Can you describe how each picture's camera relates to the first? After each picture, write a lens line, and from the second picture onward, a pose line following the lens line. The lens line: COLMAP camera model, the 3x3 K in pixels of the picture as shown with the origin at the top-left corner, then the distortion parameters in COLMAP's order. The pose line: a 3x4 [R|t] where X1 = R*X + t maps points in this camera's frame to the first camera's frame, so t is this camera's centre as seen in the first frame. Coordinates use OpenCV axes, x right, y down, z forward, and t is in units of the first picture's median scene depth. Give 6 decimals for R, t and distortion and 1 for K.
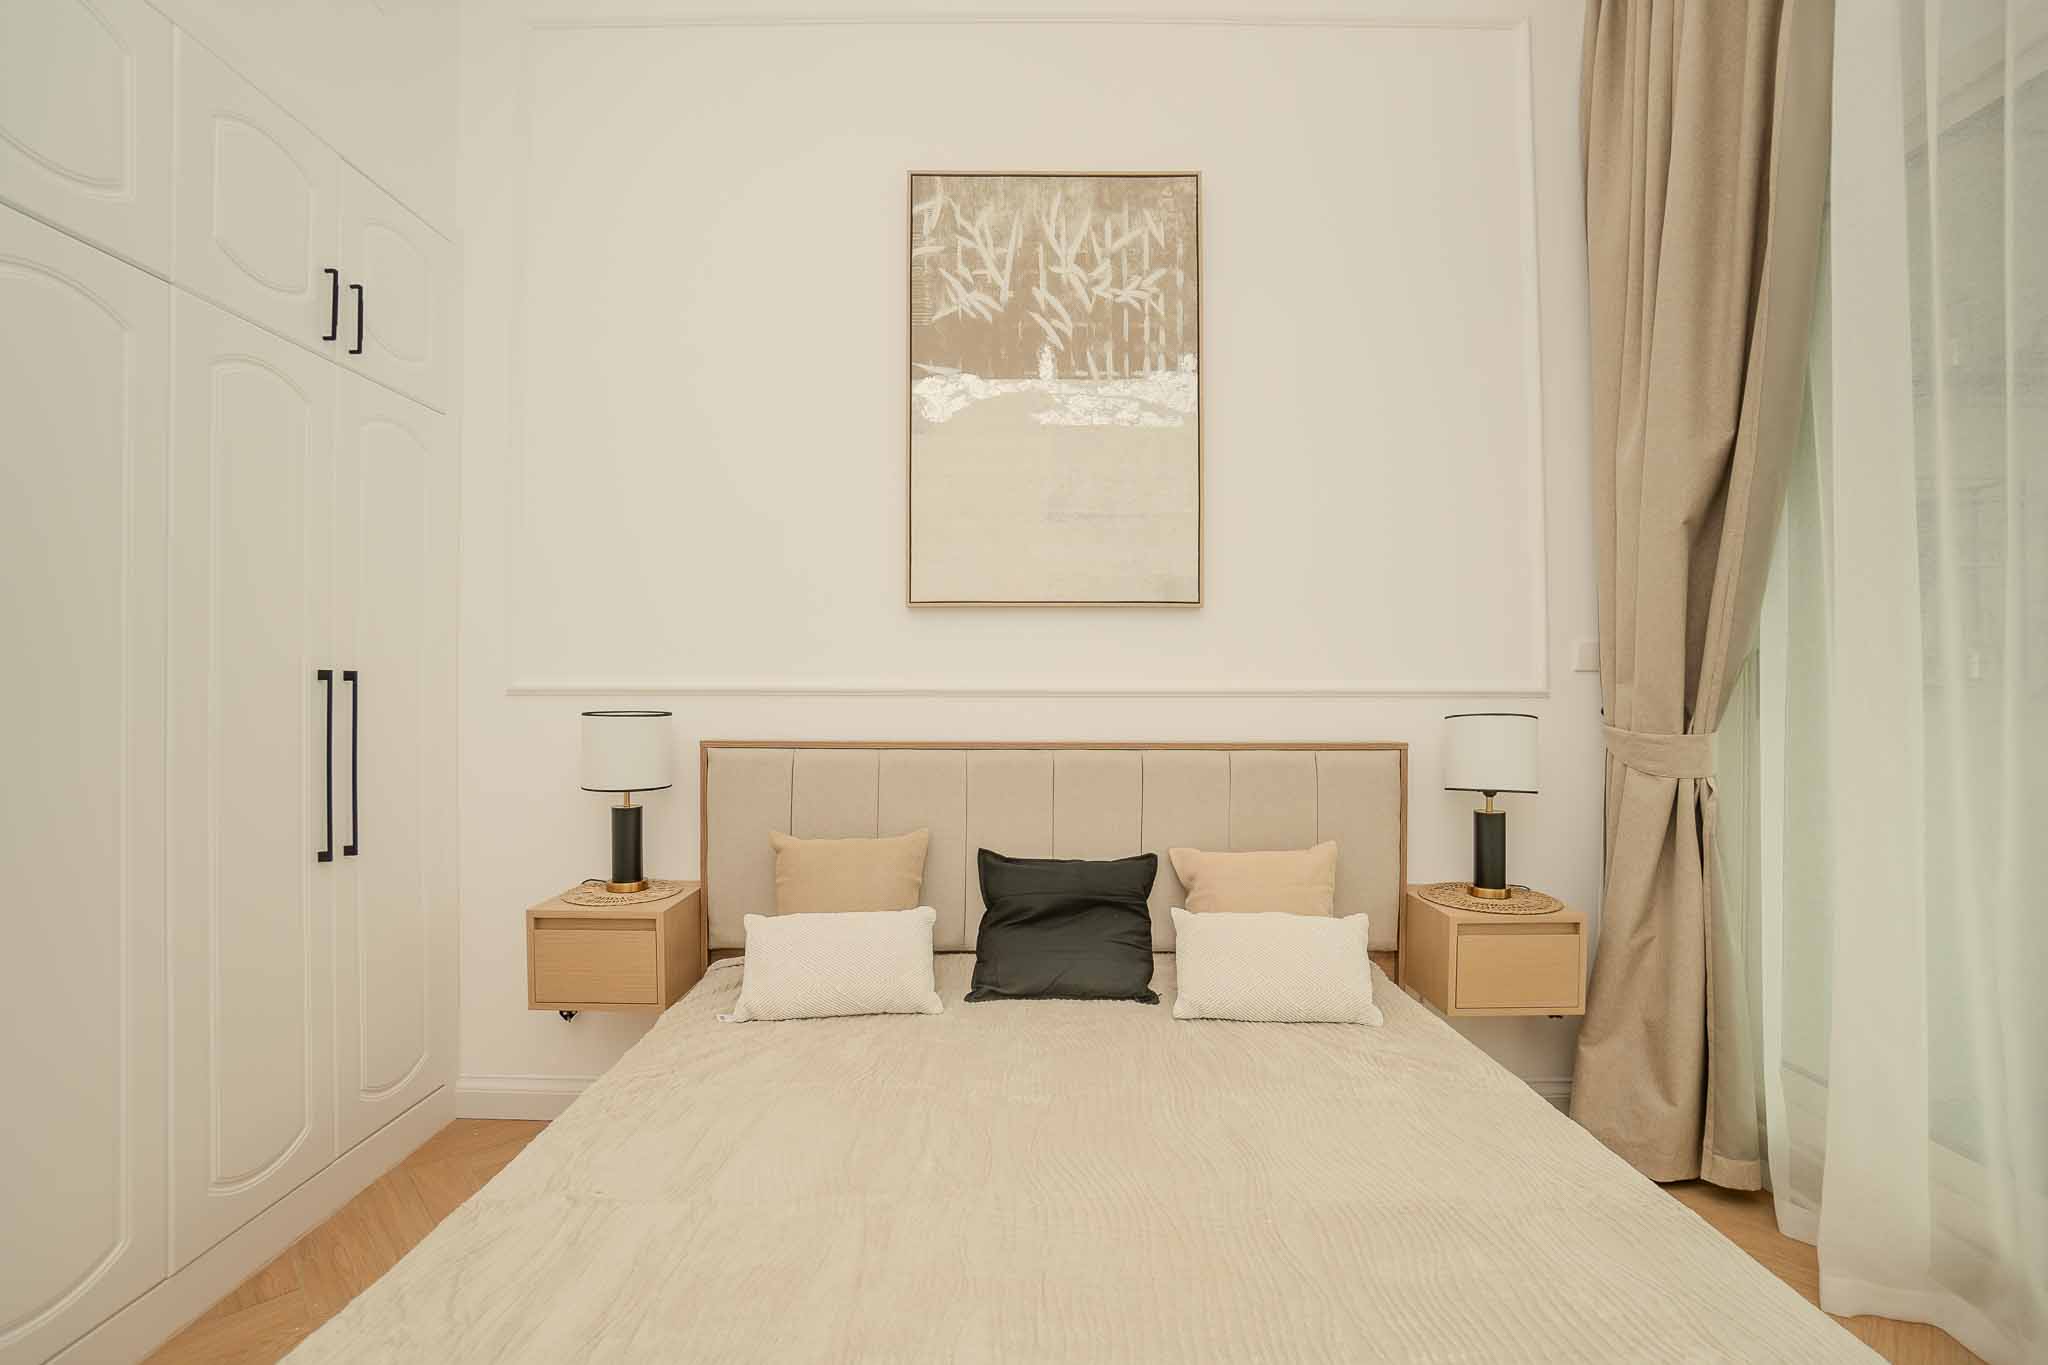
lens RADIAL K [[908.3, 0, 999.5], [0, 908.3, 690.2], [0, 0, 1]] dist [-0.056783, 0.019812]
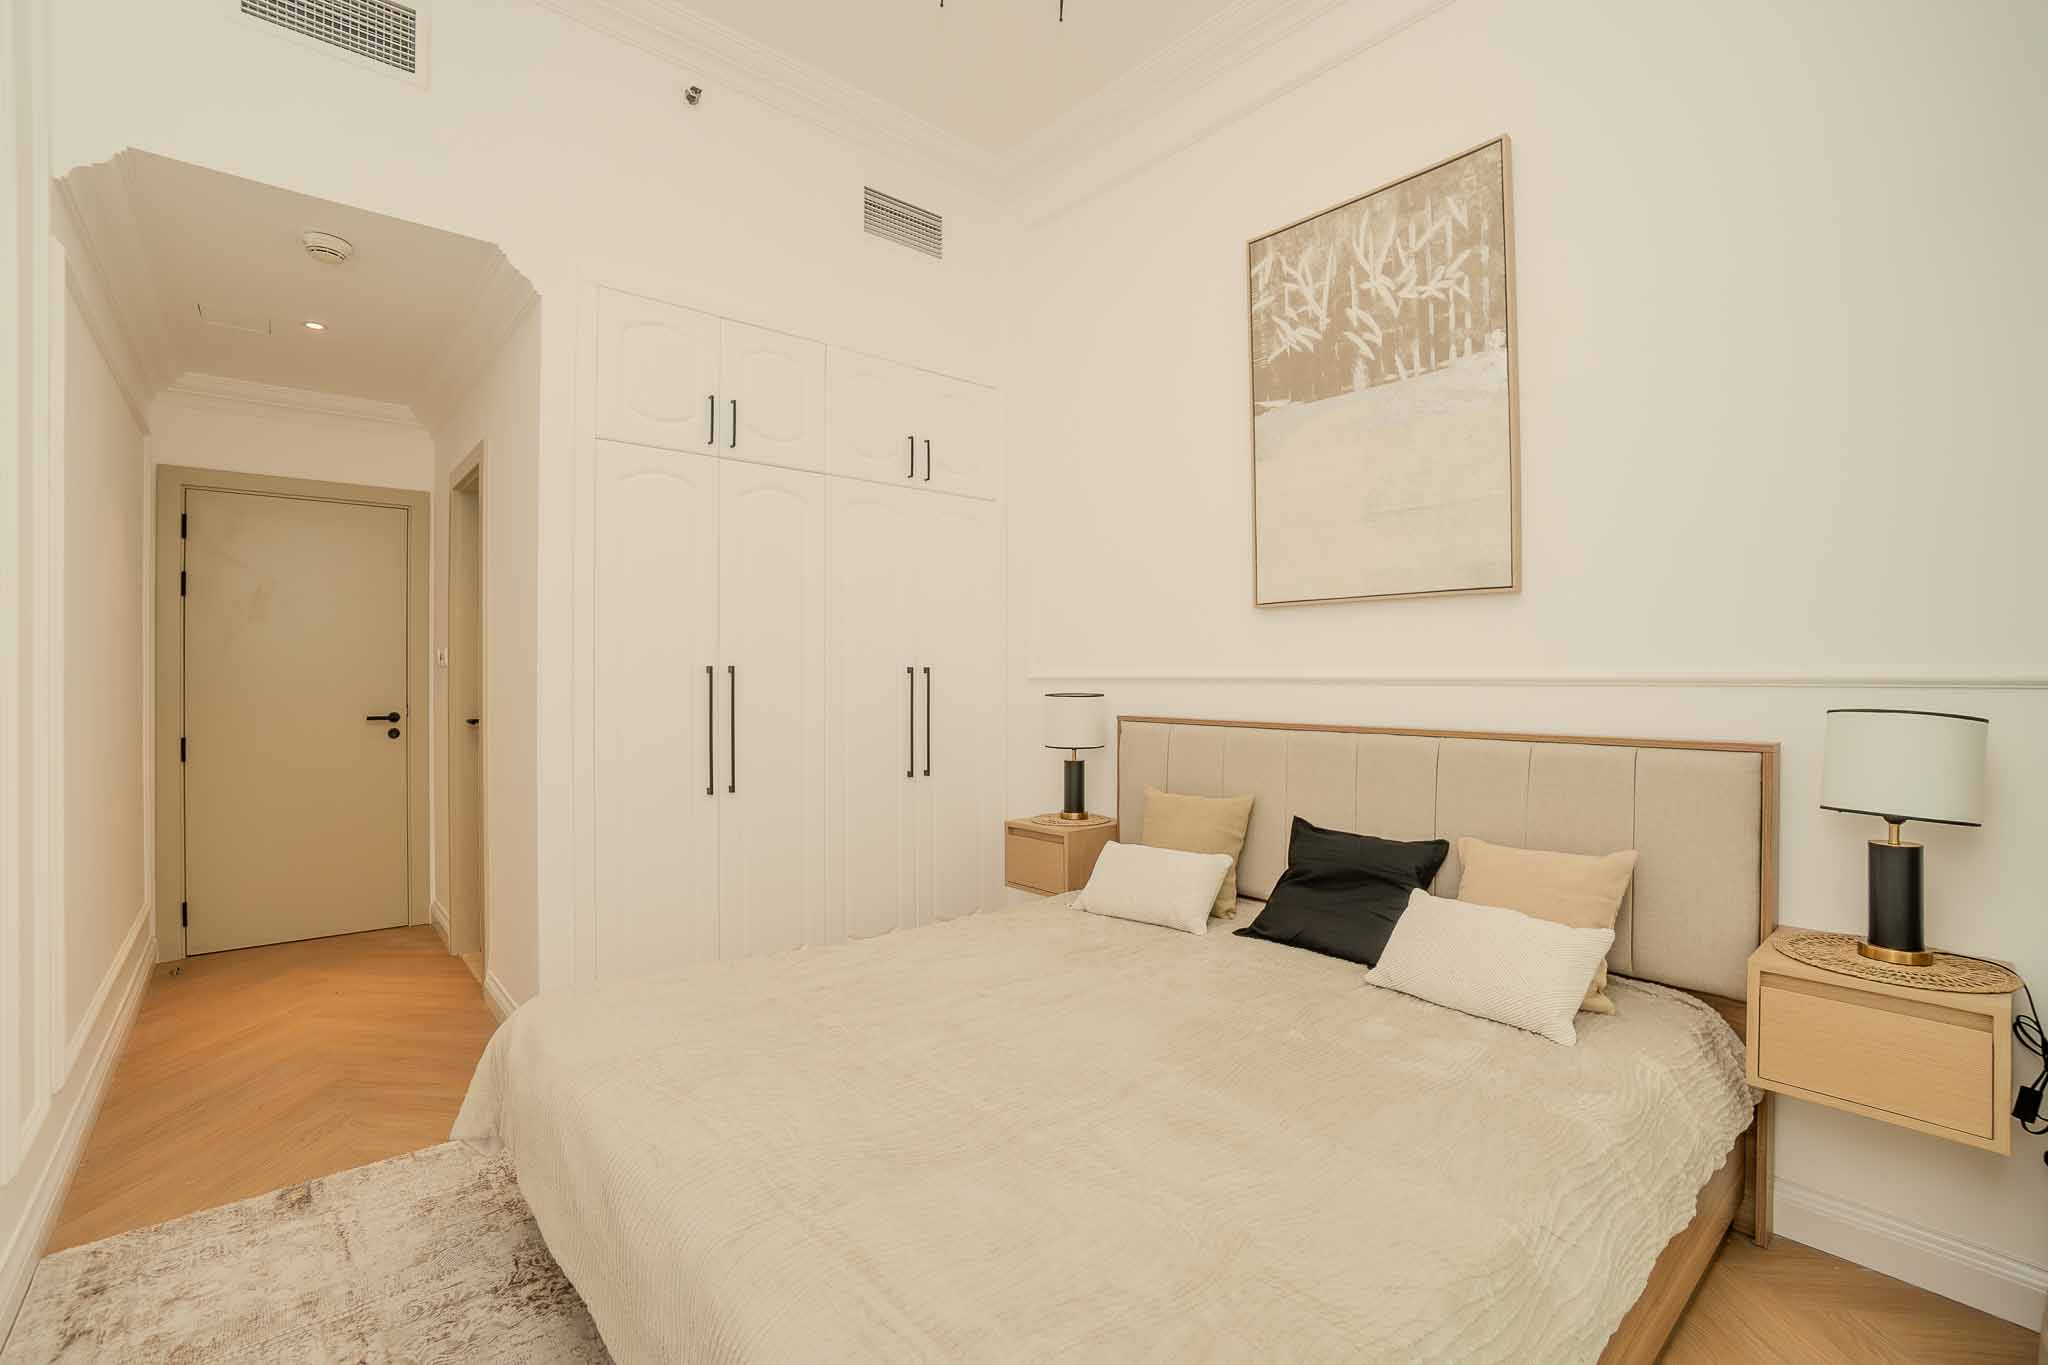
lens RADIAL K [[908.3, 0, 1015.4], [0, 908.3, 678.8], [0, 0, 1]] dist [-0.056783, 0.019812]
pose [[0.653696, 0.000728, -0.756757, 0.597372], [0.002289, 0.999993, 0.002940, -0.003692], [0.756753, -0.003654, 0.653690, -0.014023]]
